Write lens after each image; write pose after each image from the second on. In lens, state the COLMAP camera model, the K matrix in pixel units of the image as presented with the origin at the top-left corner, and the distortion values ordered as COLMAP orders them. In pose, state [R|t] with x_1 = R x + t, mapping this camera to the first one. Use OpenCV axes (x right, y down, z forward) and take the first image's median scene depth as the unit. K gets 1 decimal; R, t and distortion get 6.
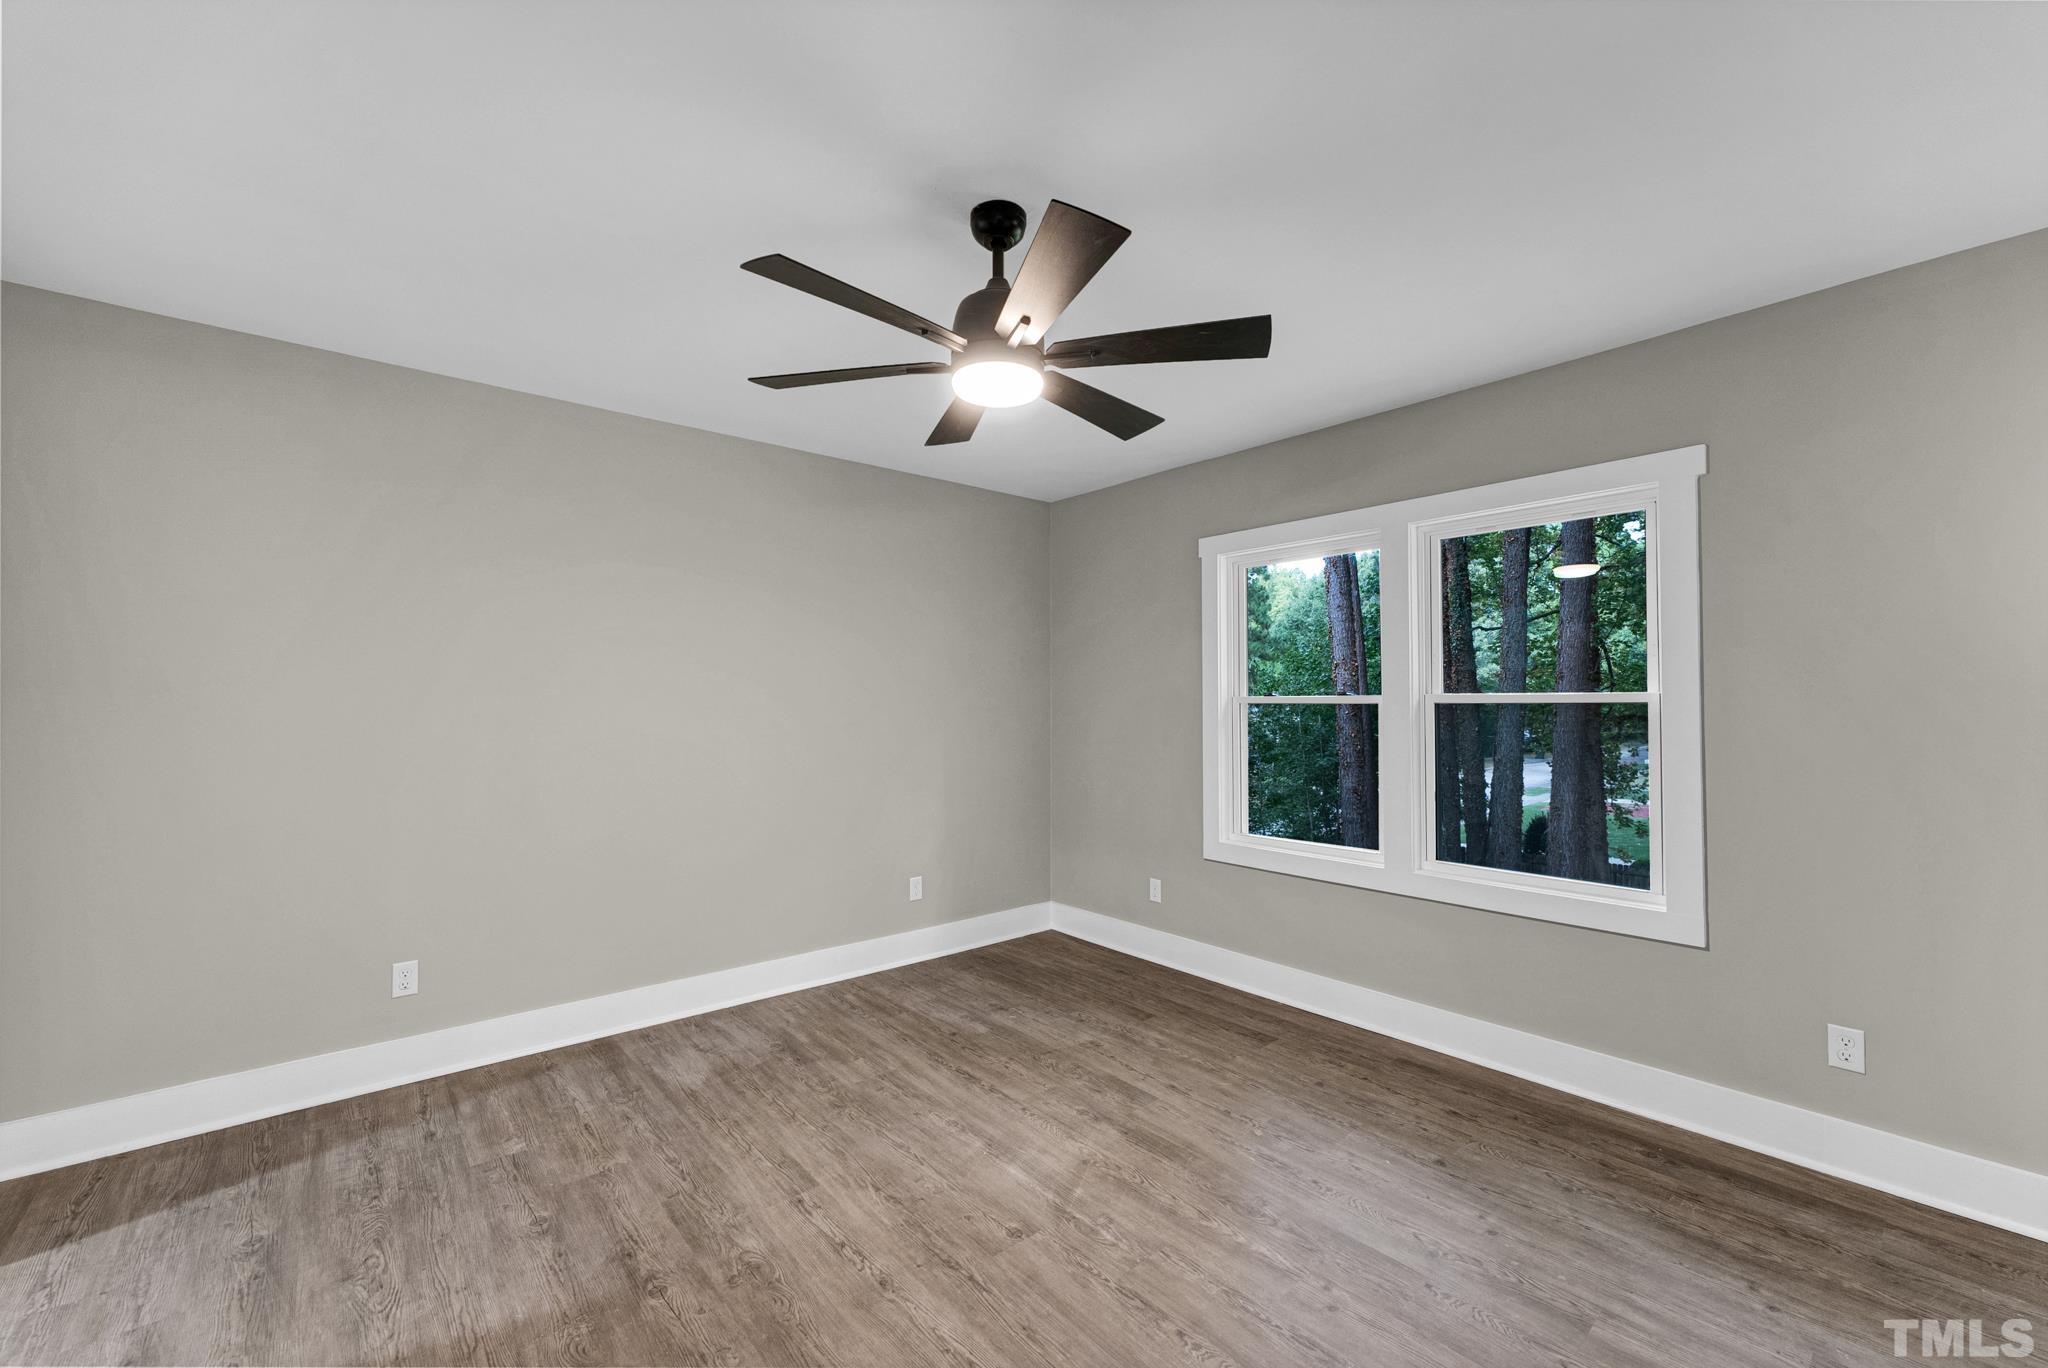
lens RADIAL K [[807.1, 0, 1035.3], [0, 807.1, 685.2], [0, 0, 1]] dist [-0.000336, -0.000246]
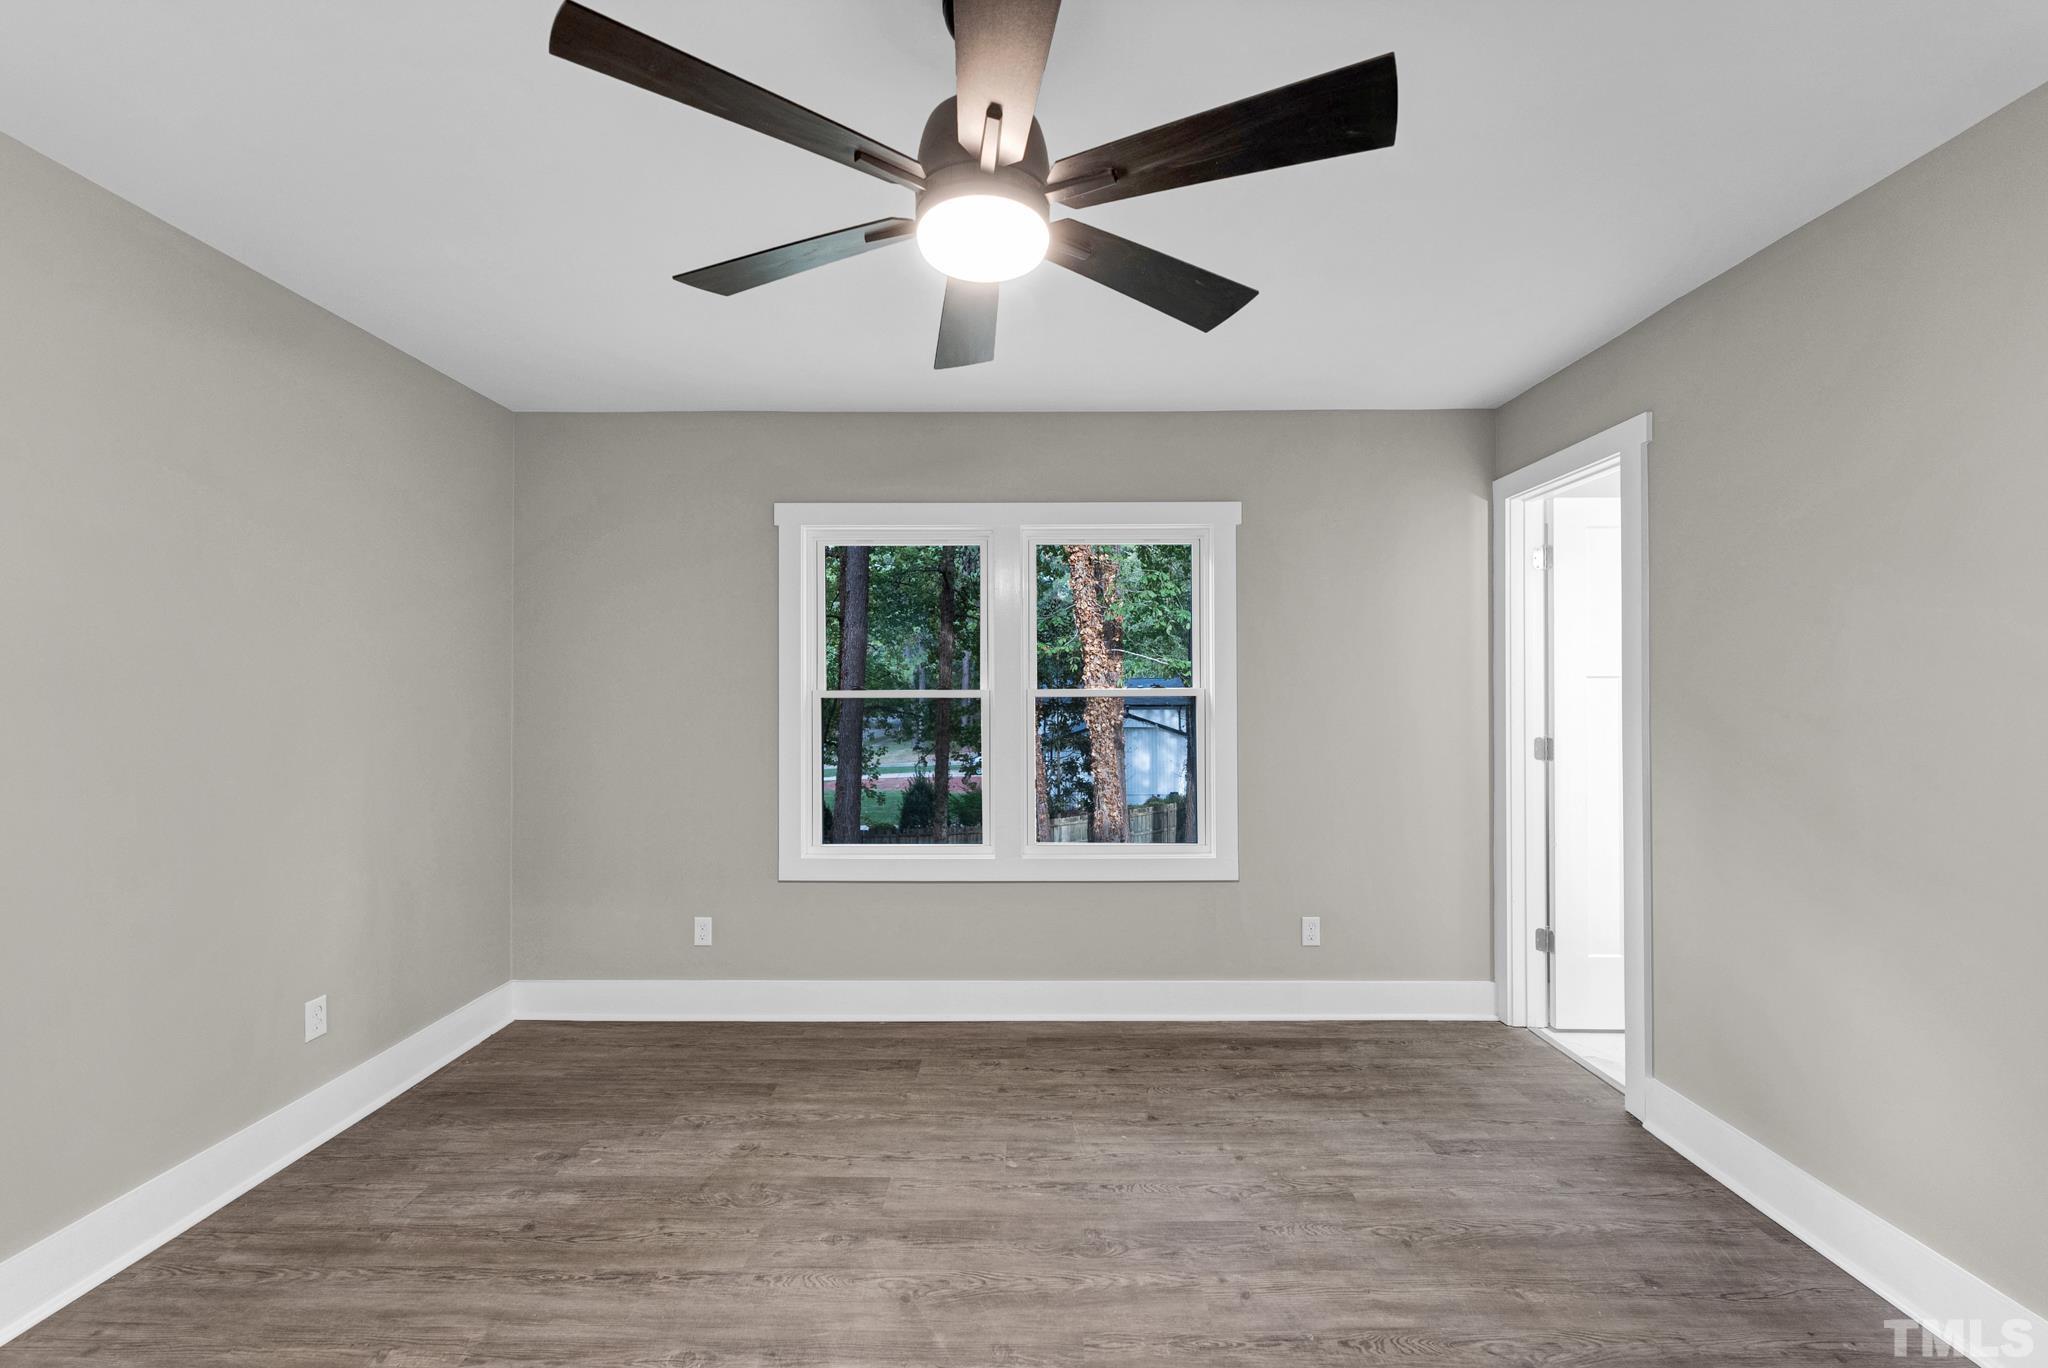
lens RADIAL K [[807.1, 0, 1030.1], [0, 807.1, 685.8], [0, 0, 1]] dist [-0.000336, -0.000246]
pose [[0.662469, 0.009919, 0.749024, -0.346984], [-0.013081, 0.999913, -0.001672, 0.010331], [-0.748975, -0.008691, 0.662541, 0.328818]]
